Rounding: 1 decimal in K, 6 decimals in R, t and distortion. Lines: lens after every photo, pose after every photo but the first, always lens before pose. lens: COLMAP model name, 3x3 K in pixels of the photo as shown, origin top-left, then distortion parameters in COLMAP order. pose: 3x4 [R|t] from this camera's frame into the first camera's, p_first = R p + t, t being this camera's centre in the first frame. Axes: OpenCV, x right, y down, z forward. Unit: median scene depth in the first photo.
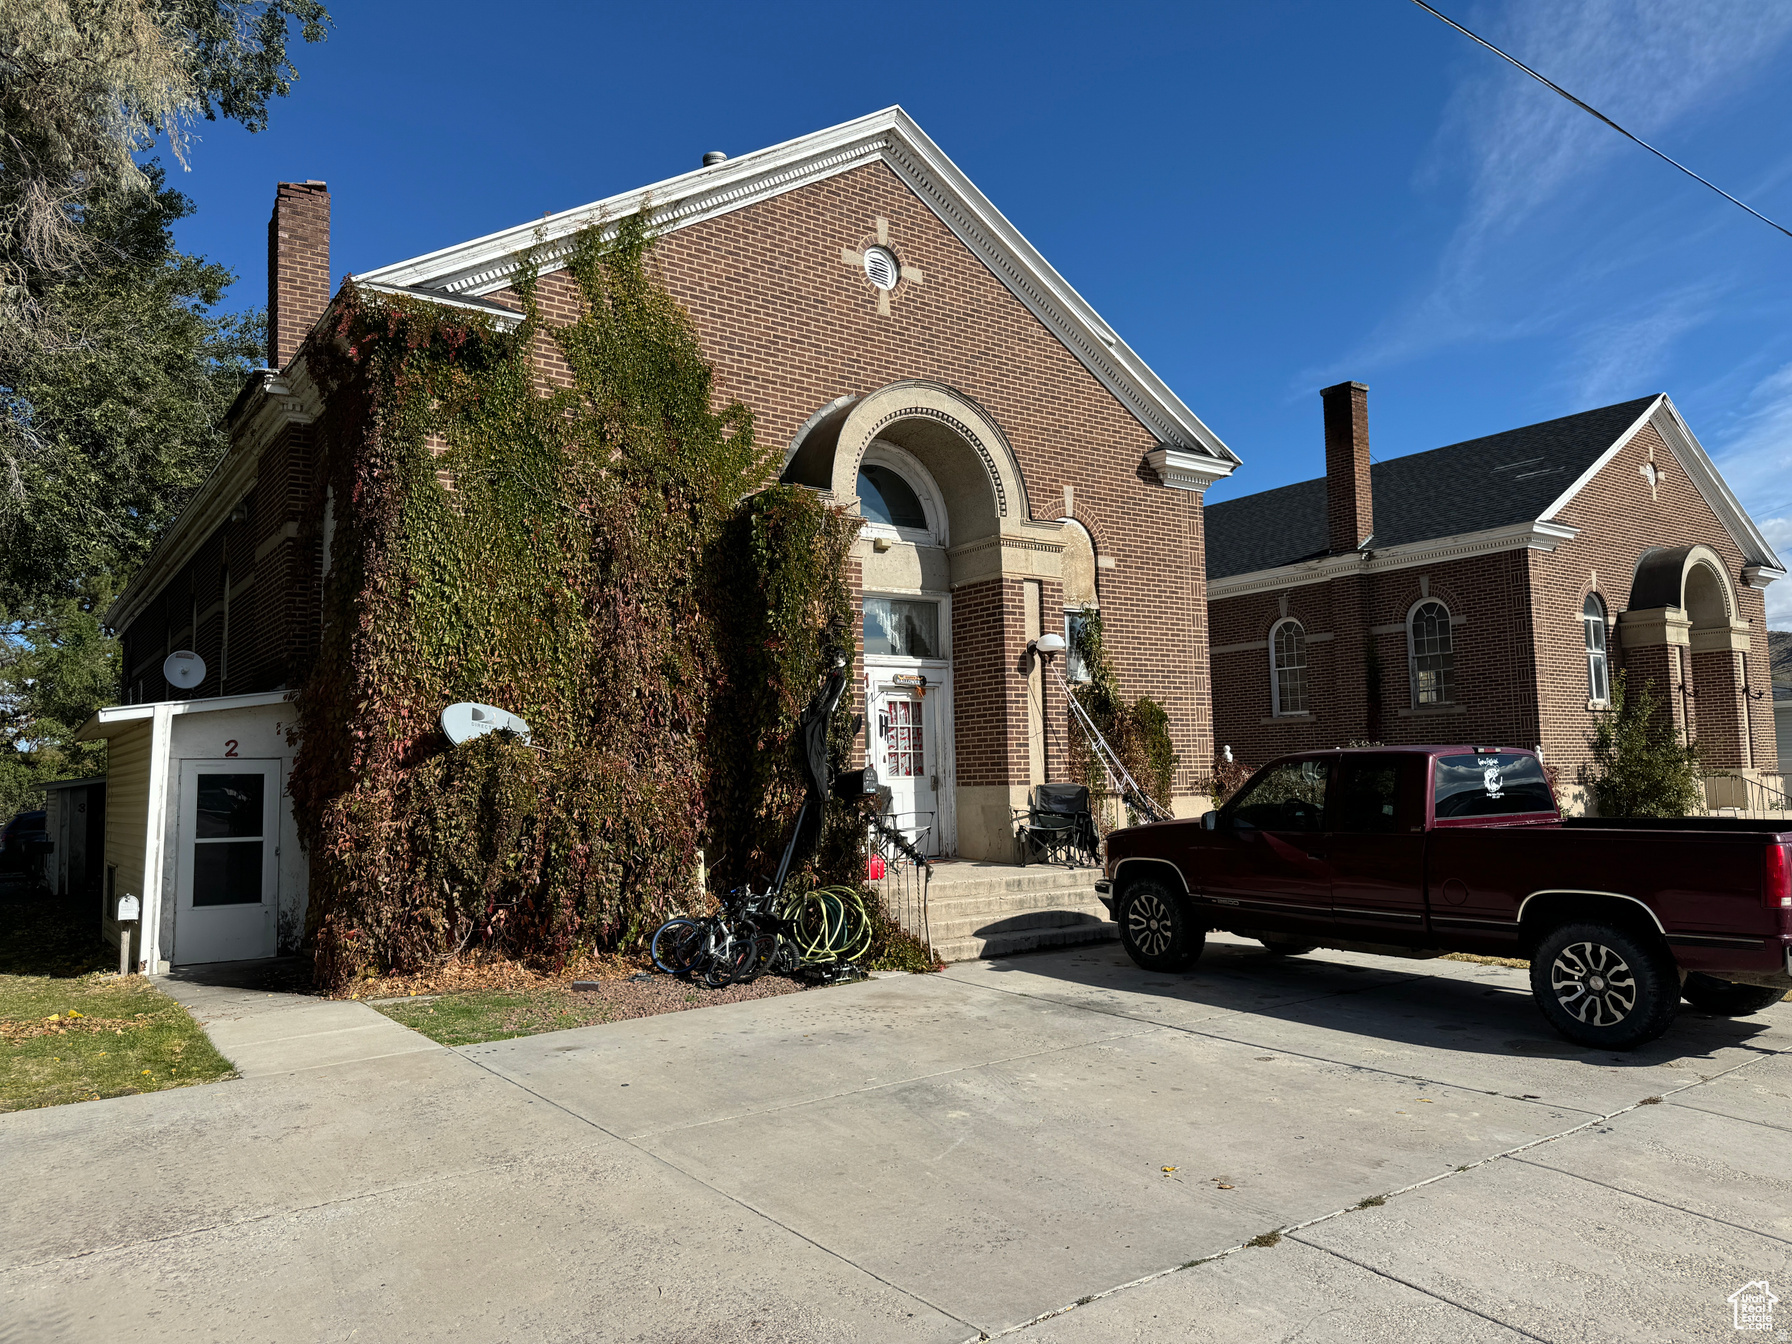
lens RADIAL K [[1250.4, 0, 898.2], [0, 1250.4, 669.3], [0, 0, 1]] dist [0.122802, -0.162201]
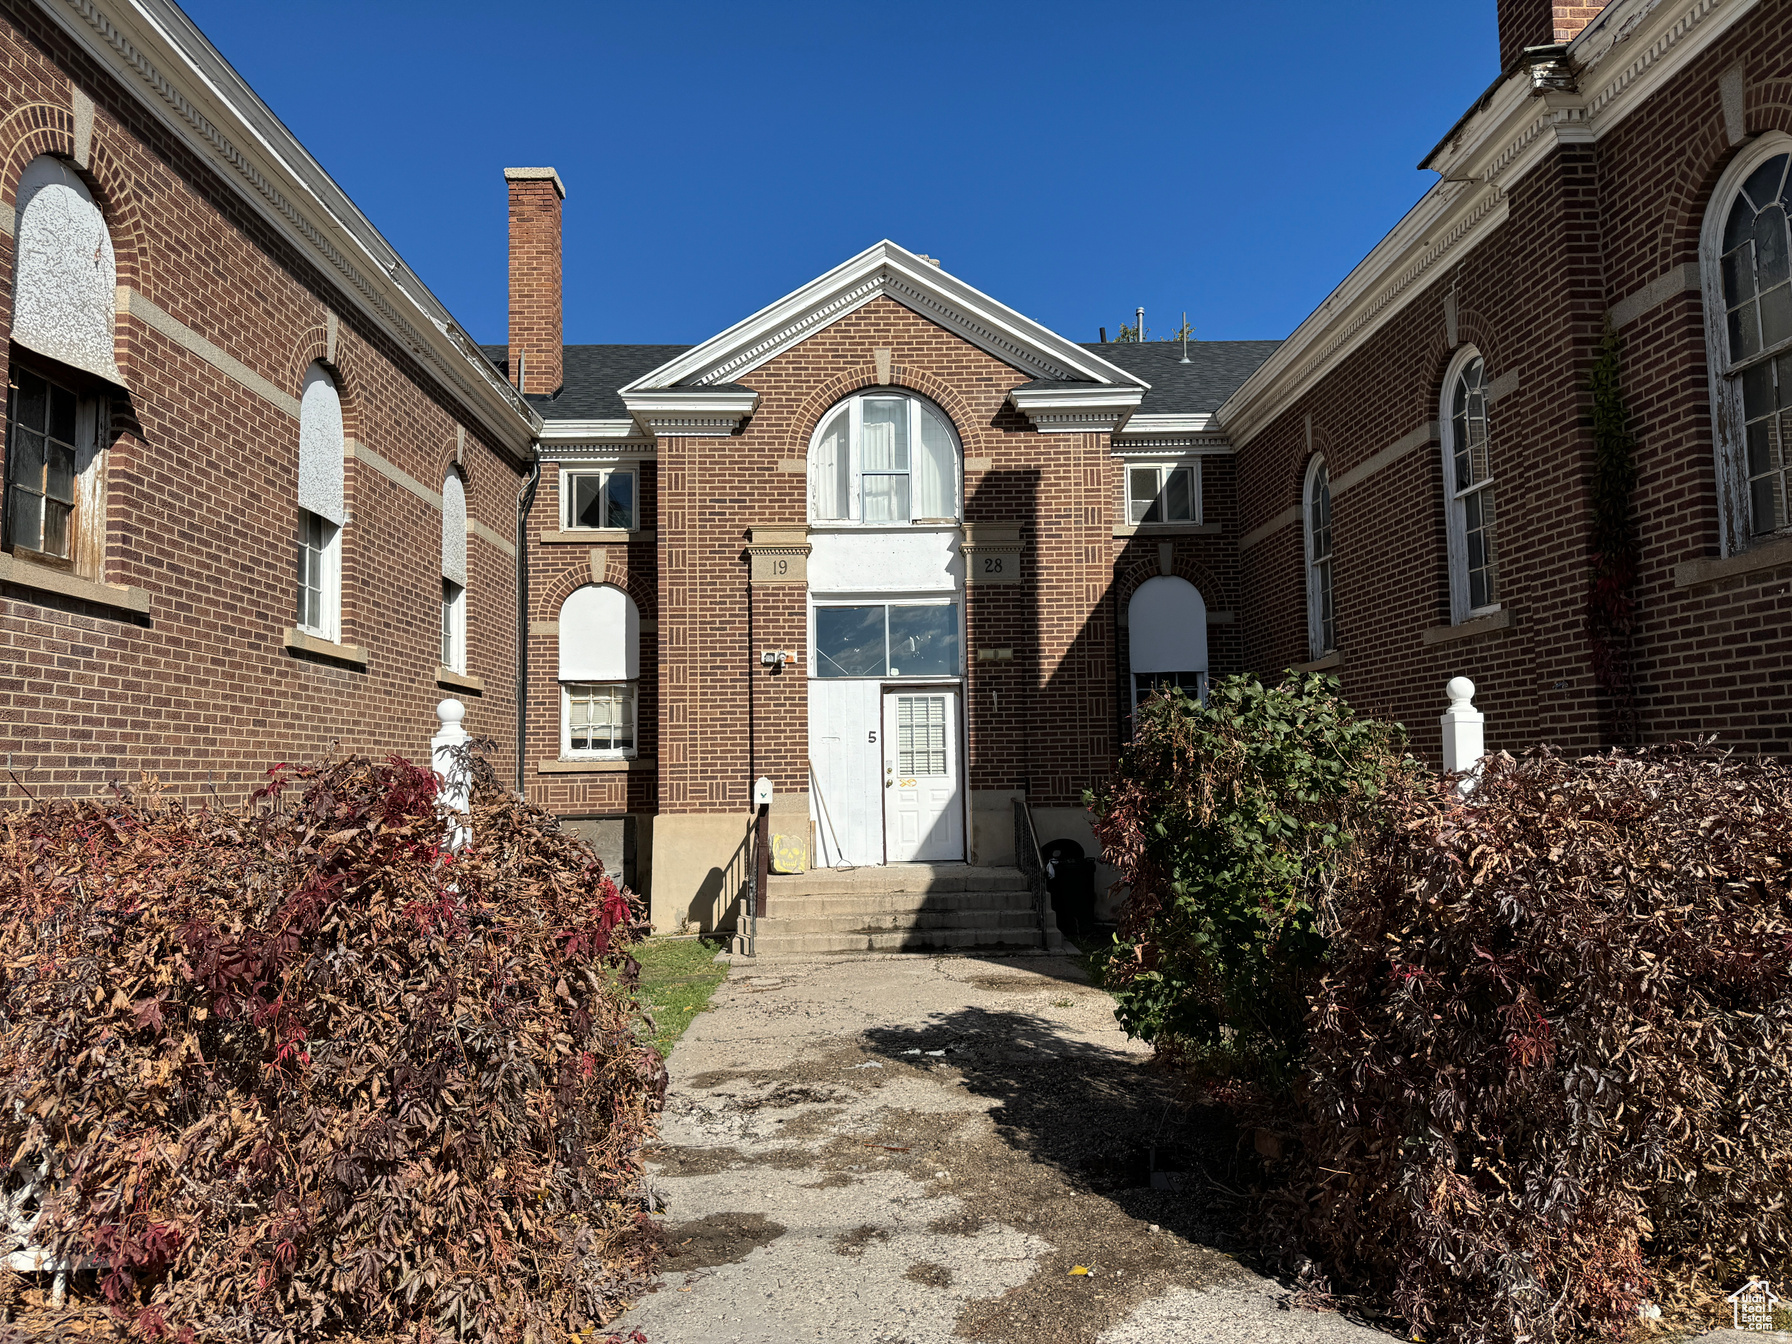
lens RADIAL K [[1250.4, 0, 898.2], [0, 1250.4, 669.3], [0, 0, 1]] dist [0.122802, -0.162201]
pose [[0.822422, -0.039453, -0.567508, 0.825711], [0.049587, 0.998767, 0.002426, 0.091183], [0.566712, -0.030136, 0.823365, 1.326317]]
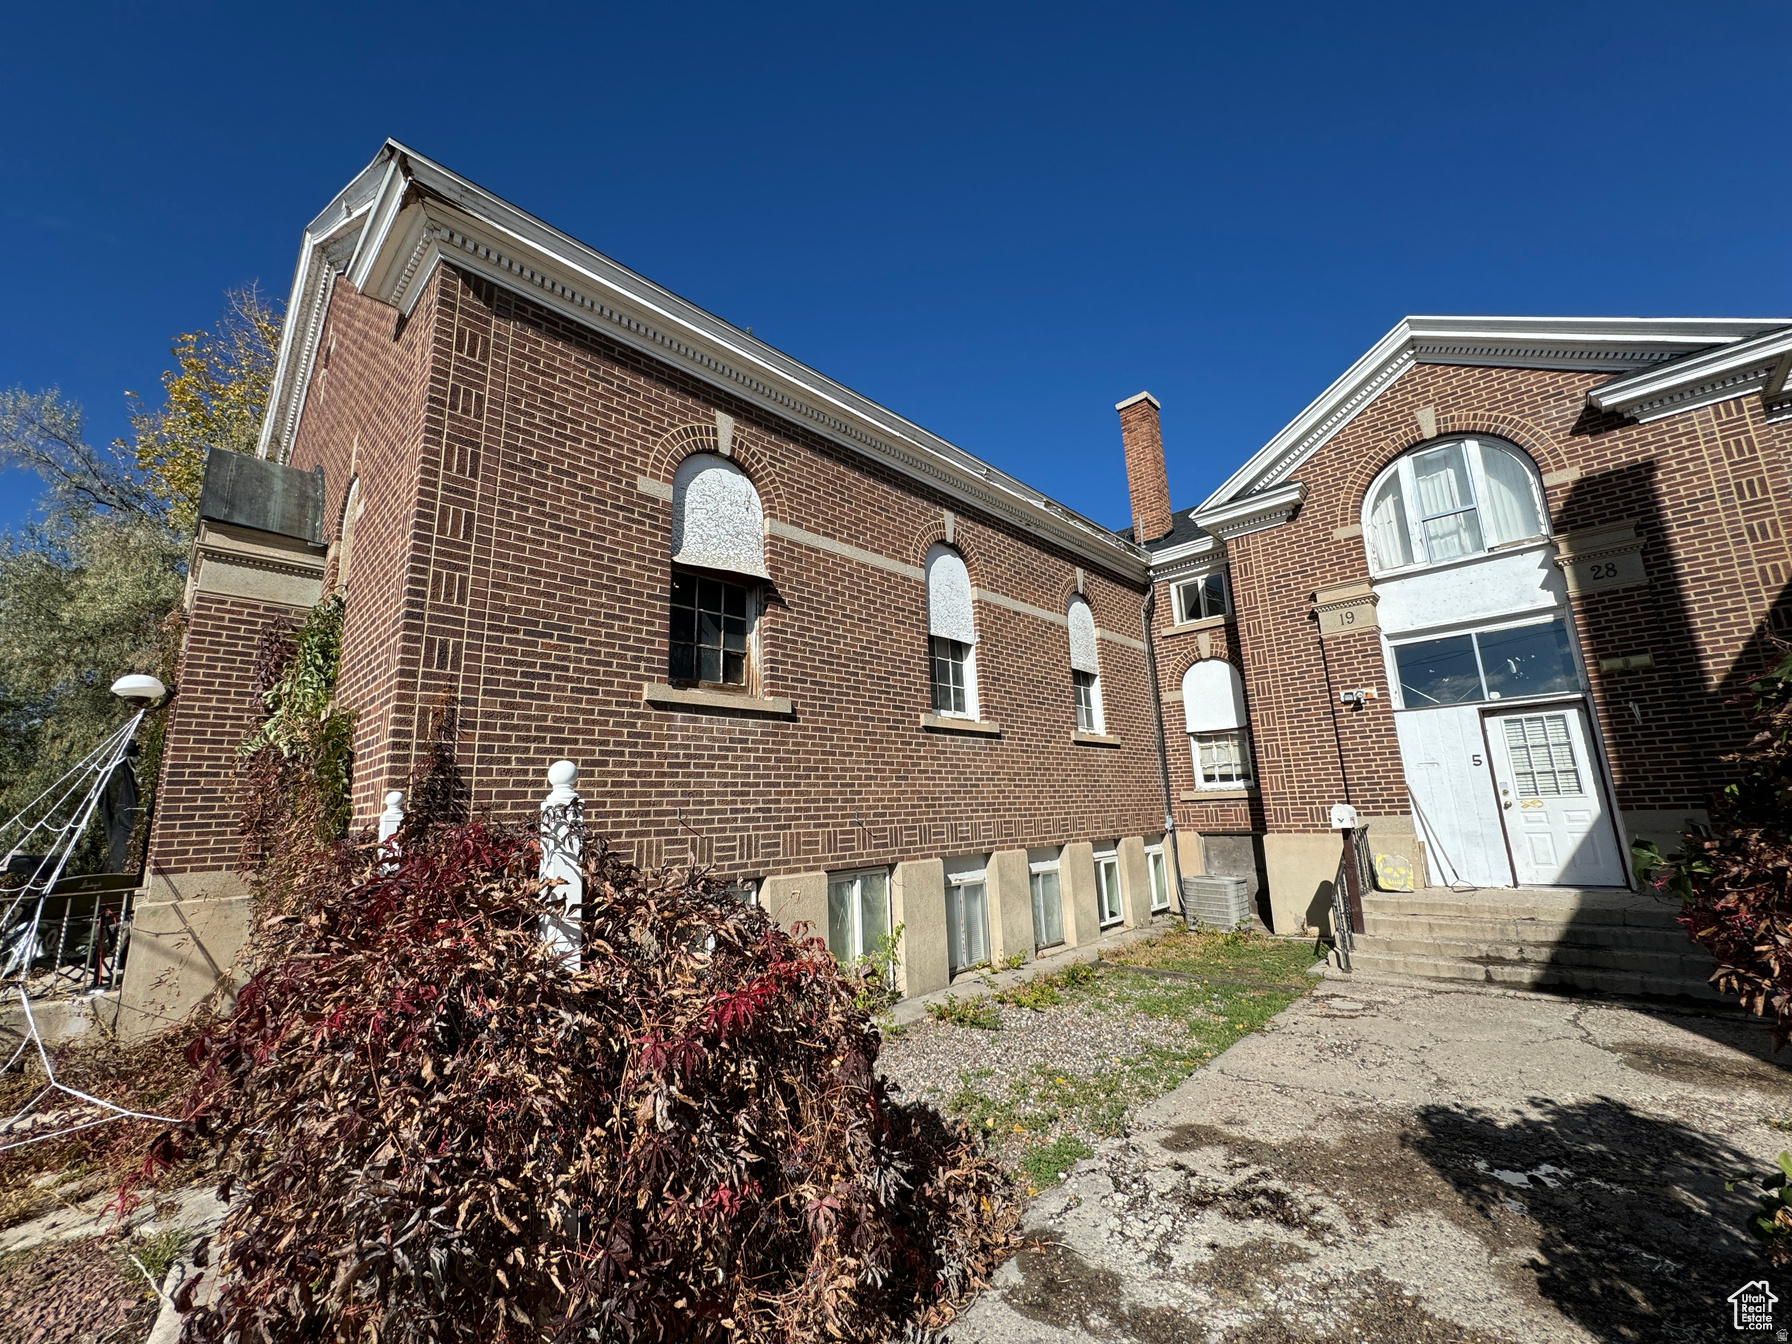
lens RADIAL K [[714.5, 0, 894.8], [0, 714.5, 668.4], [0, 0, 1]] dist [0.000550, 0.000102]
pose [[0.173622, -0.182735, -0.967710, 0.733114], [0.123395, 0.978927, -0.162714, 0.111271], [0.977051, -0.091160, 0.192512, 1.586122]]
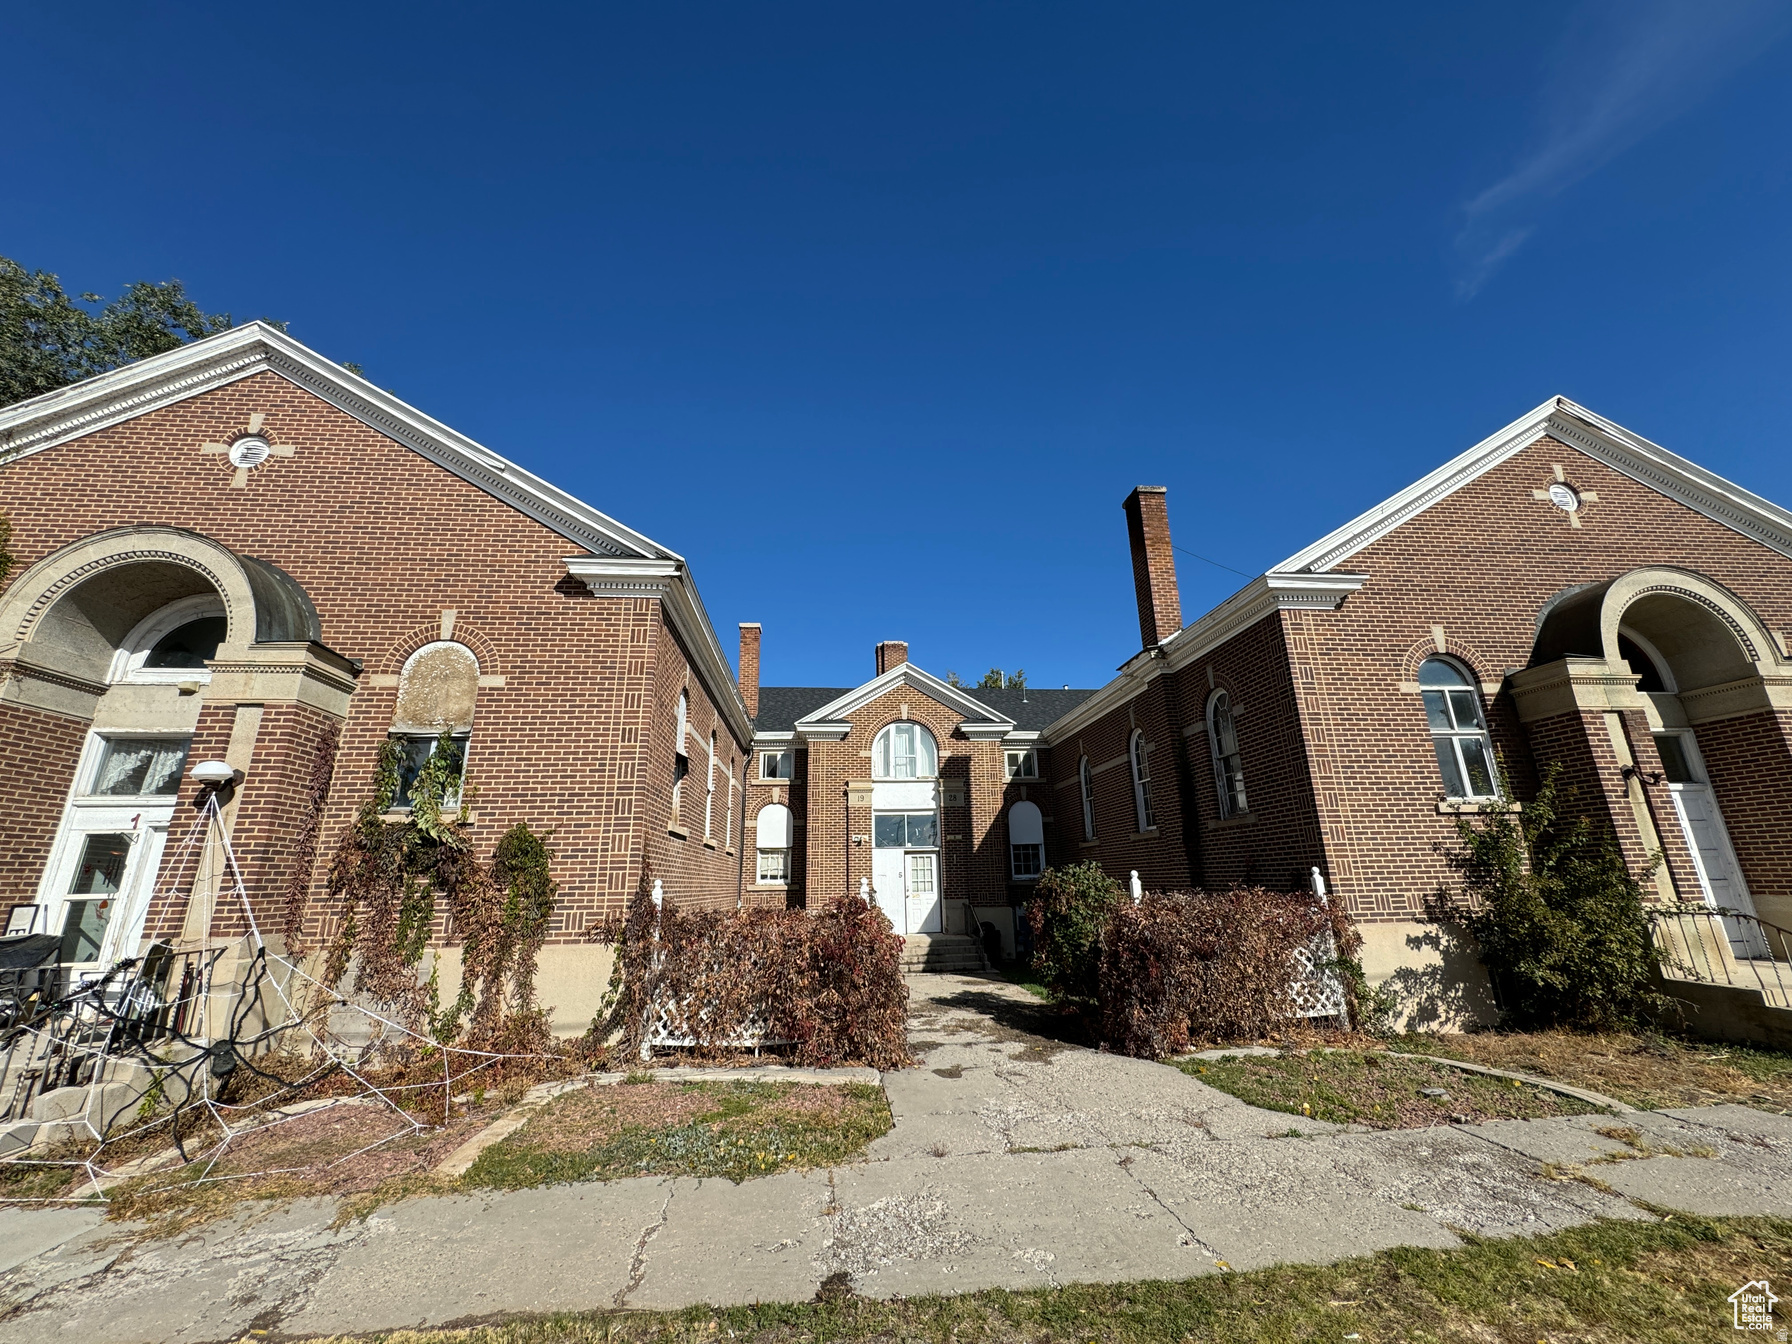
lens RADIAL K [[716.3, 0, 893.9], [0, 716.3, 669.5], [0, 0, 1]] dist [-0.003667, 0.000349]
pose [[0.857872, -0.141742, -0.493928, 0.931301], [0.045469, 0.978373, -0.201790, 0.038324], [0.511848, 0.150652, 0.845763, 0.937982]]
